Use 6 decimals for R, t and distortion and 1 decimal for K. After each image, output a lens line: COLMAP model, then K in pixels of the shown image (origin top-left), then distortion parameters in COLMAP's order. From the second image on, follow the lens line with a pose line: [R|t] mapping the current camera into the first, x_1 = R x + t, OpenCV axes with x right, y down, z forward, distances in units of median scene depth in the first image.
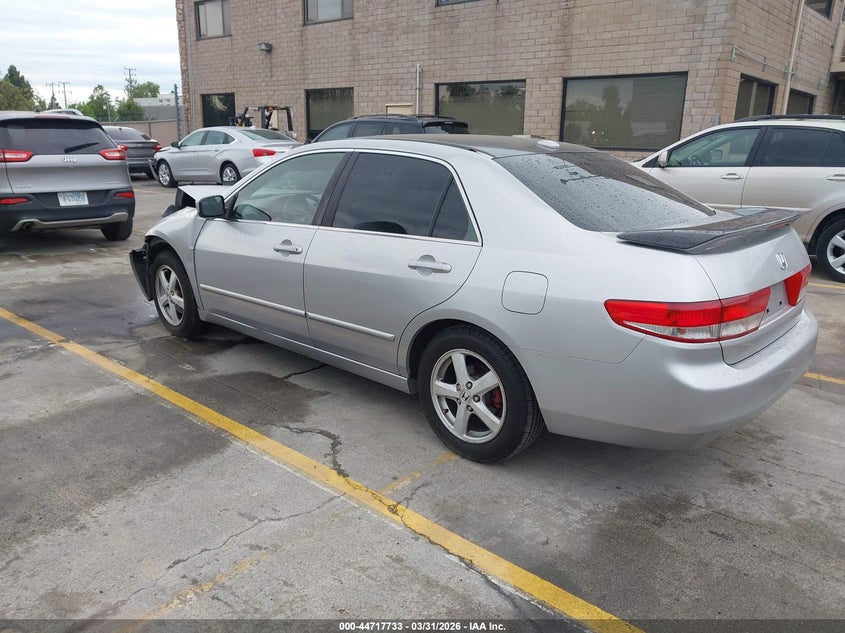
lens RADIAL K [[674.2, 0, 414.6], [0, 674.2, 313.4], [0, 0, 1]] dist [0.006123, -0.019429]
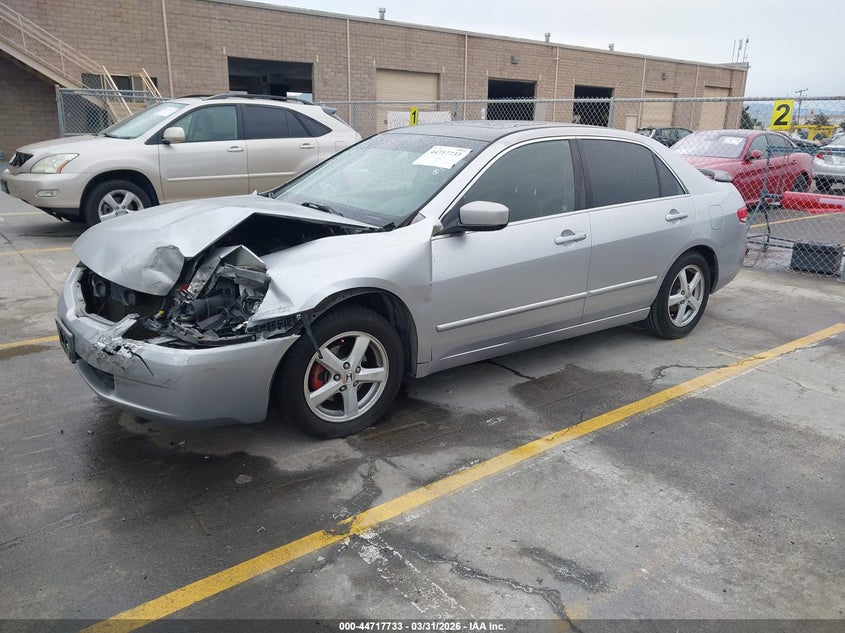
lens RADIAL K [[674.2, 0, 418.9], [0, 674.2, 323.8], [0, 0, 1]] dist [0.006123, -0.019429]
pose [[0.163864, -0.293466, 0.941821, -1.252848], [0.233377, 0.939157, 0.252031, -0.292223], [-0.958480, 0.178500, 0.222382, 1.051501]]
